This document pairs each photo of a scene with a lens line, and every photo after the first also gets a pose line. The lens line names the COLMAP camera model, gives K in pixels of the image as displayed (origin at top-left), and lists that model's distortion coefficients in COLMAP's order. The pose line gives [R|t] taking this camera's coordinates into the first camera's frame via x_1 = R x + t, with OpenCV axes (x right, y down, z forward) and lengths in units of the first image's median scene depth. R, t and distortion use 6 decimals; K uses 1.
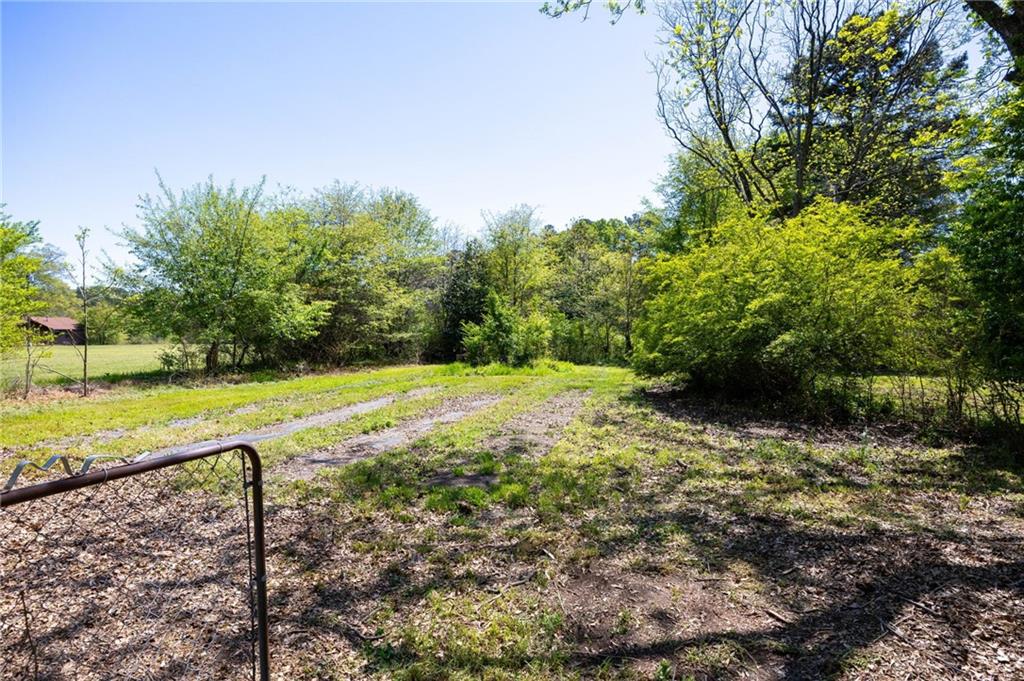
lens RADIAL K [[468.1, 0, 512.3], [0, 468.1, 340.8], [0, 0, 1]] dist [-0.026077, -0.000197]
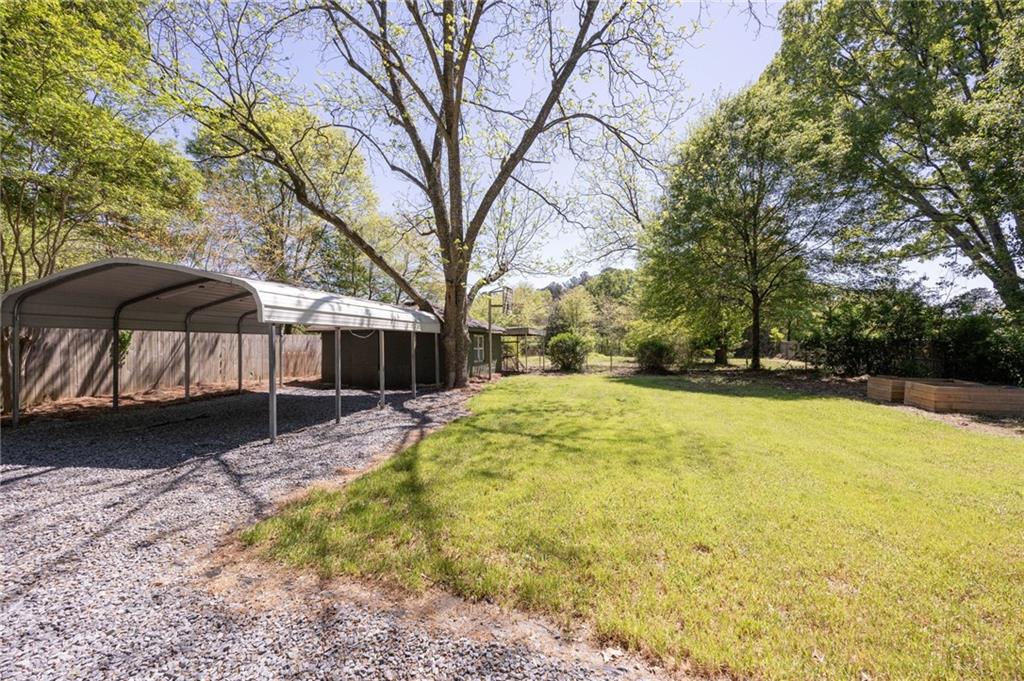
lens RADIAL K [[468.1, 0, 511.6], [0, 468.1, 343.8], [0, 0, 1]] dist [-0.026077, -0.000197]
pose [[0.998578, -0.002688, -0.053244, -0.186999], [0.002254, 0.999964, -0.008213, 0.005692], [0.053264, 0.008081, 0.998548, -1.239267]]
